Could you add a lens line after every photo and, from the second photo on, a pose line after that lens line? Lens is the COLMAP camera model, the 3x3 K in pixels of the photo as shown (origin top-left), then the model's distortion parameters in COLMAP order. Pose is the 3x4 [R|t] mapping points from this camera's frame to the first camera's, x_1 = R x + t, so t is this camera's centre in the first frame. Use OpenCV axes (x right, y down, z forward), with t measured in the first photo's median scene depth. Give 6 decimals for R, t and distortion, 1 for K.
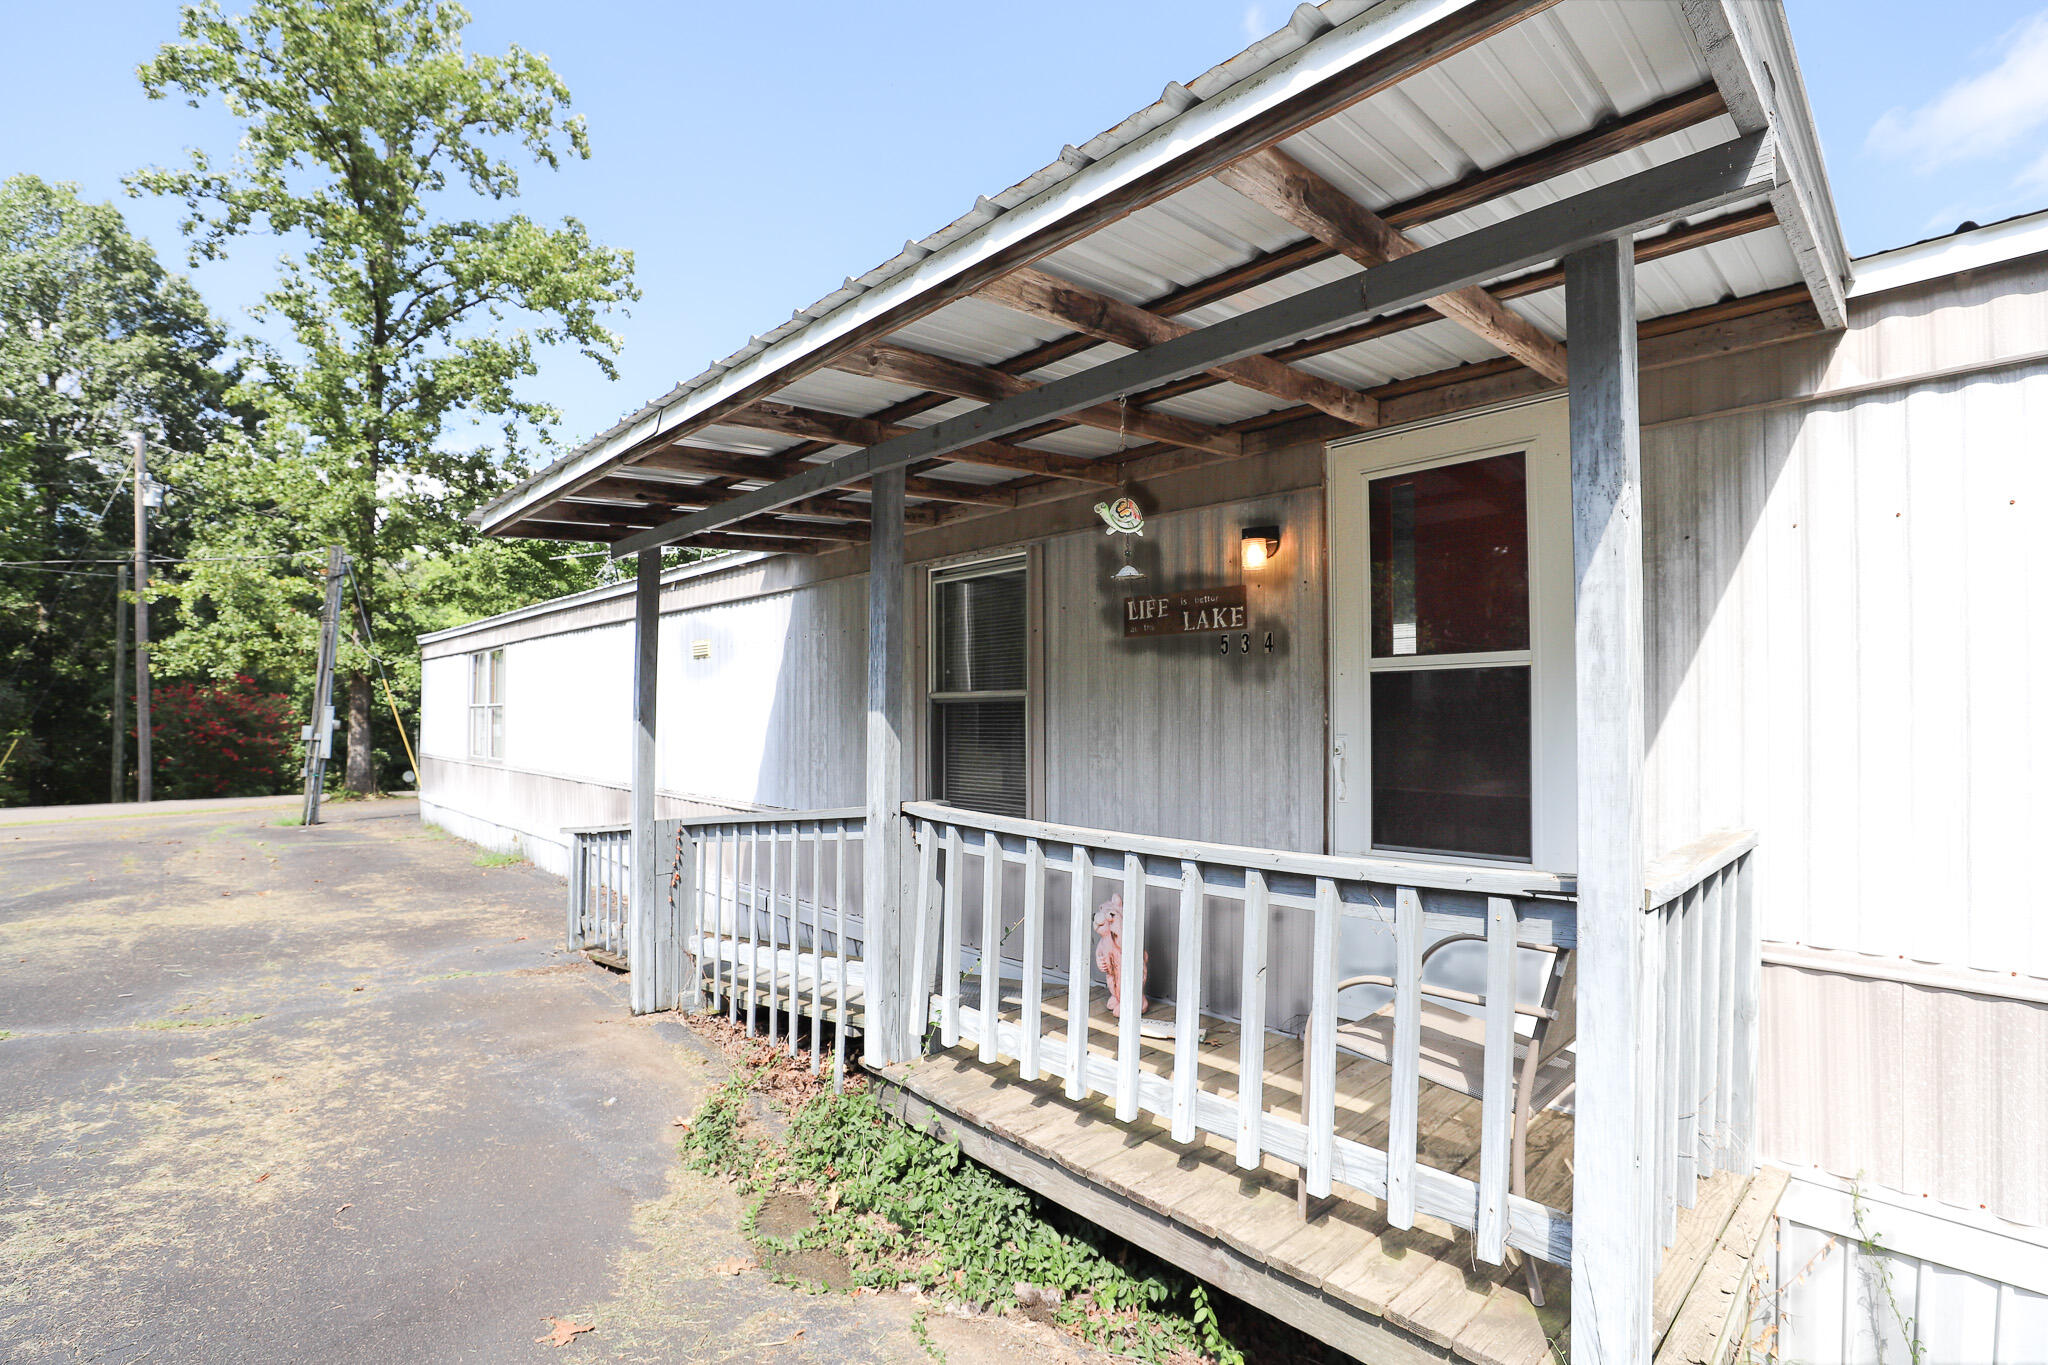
lens RADIAL K [[963.2, 0, 1026.4], [0, 963.2, 685.8], [0, 0, 1]] dist [-0.050358, 0.013171]
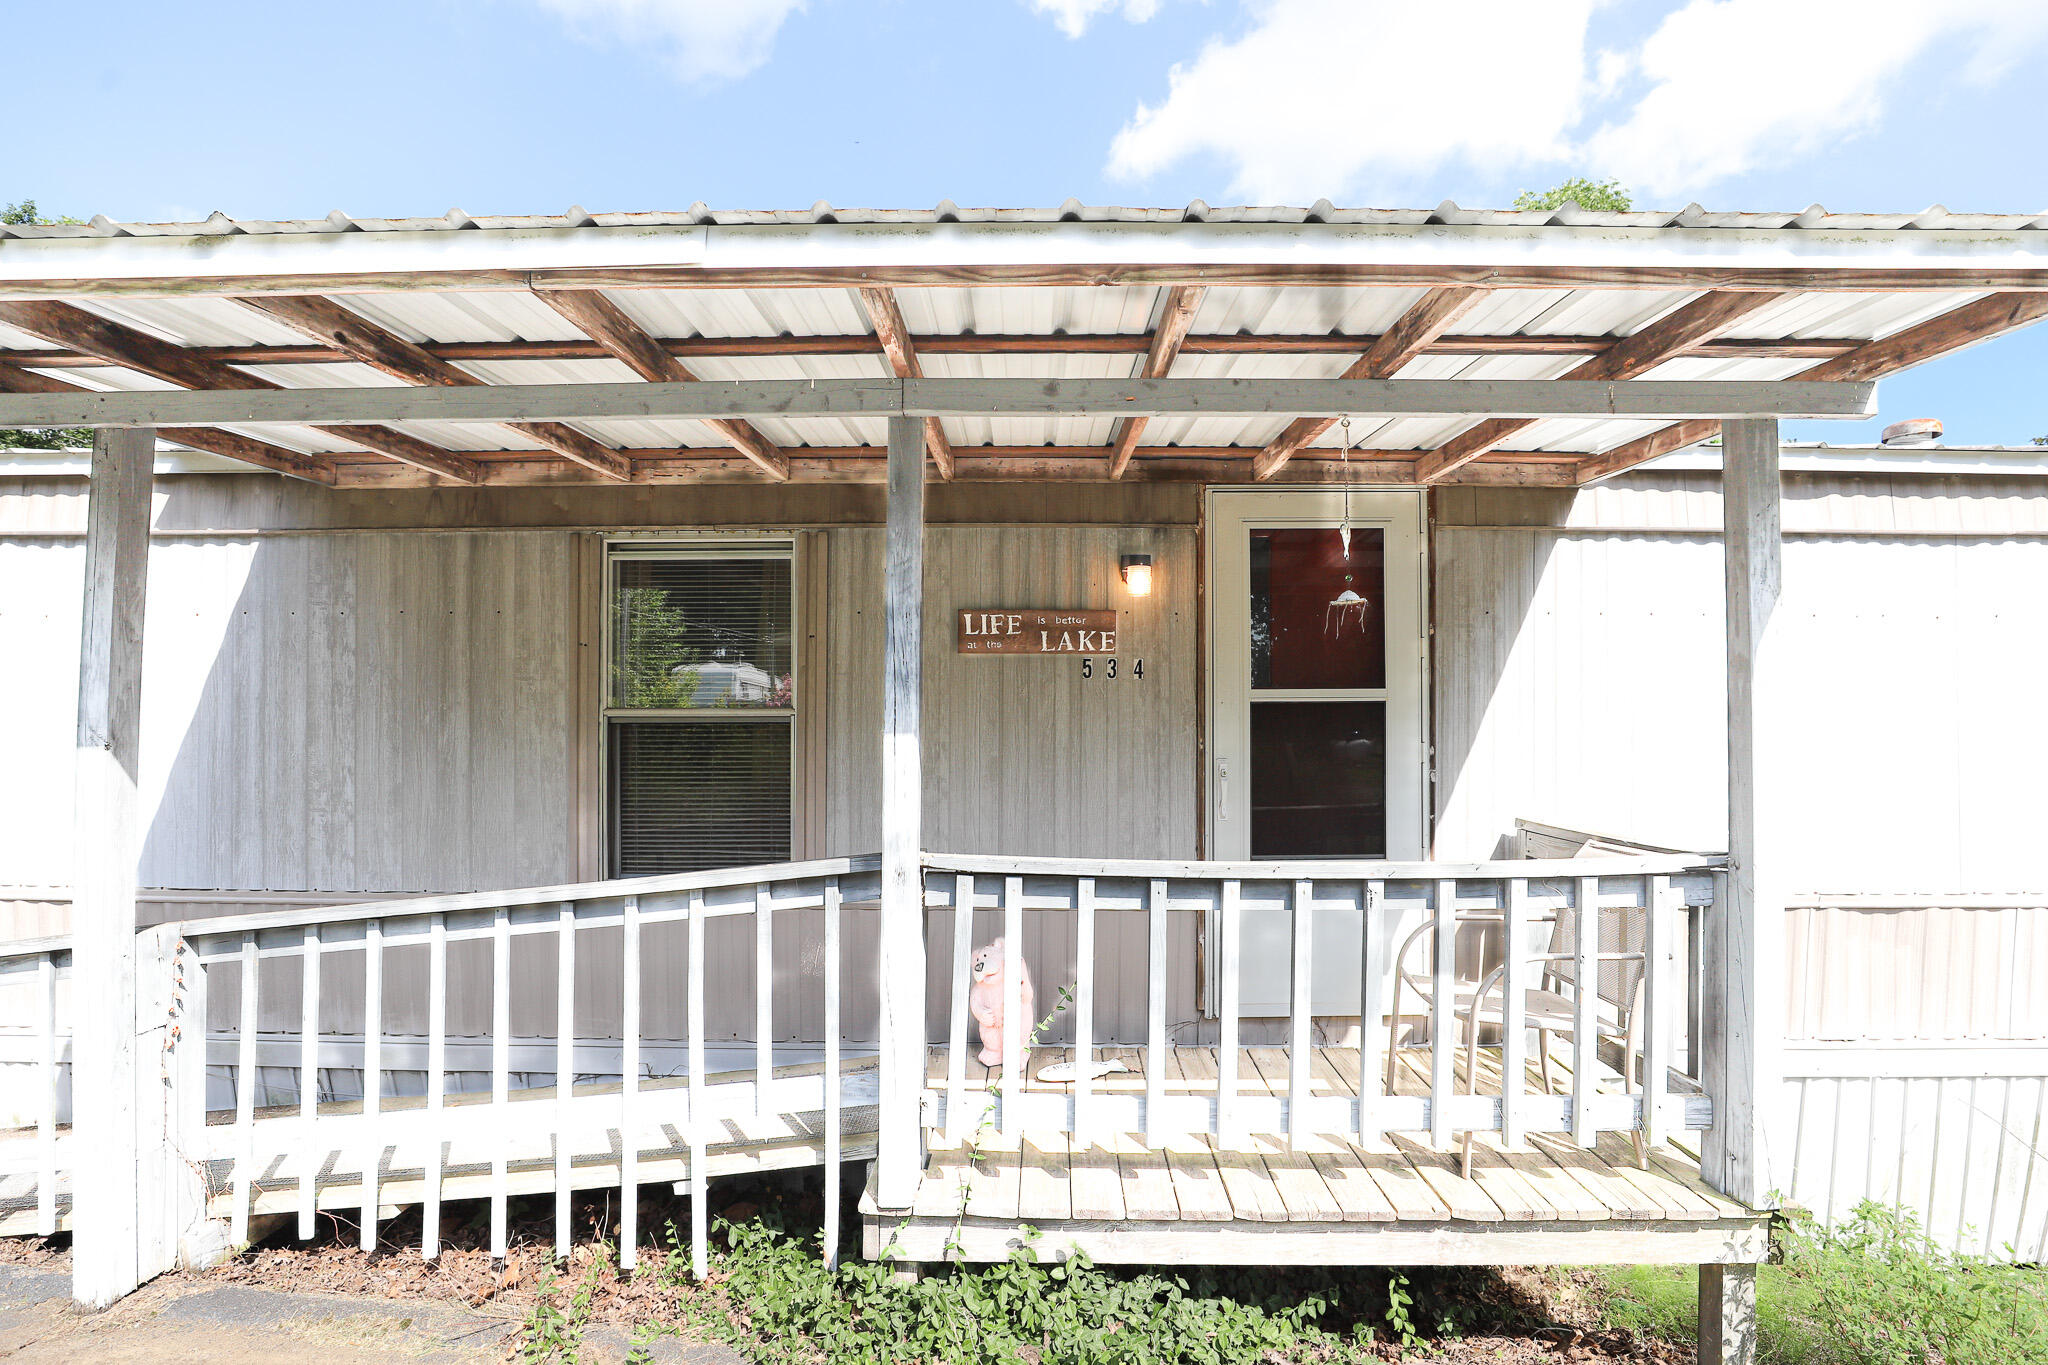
lens RADIAL K [[978.6, 0, 1023.4], [0, 978.6, 723.4], [0, 0, 1]] dist [-0.050325, 0.013968]
pose [[0.691726, 0.009722, 0.722094, -0.559803], [-0.023800, 0.999673, 0.009339, 0.005527], [-0.721767, -0.023646, 0.691732, 0.354317]]
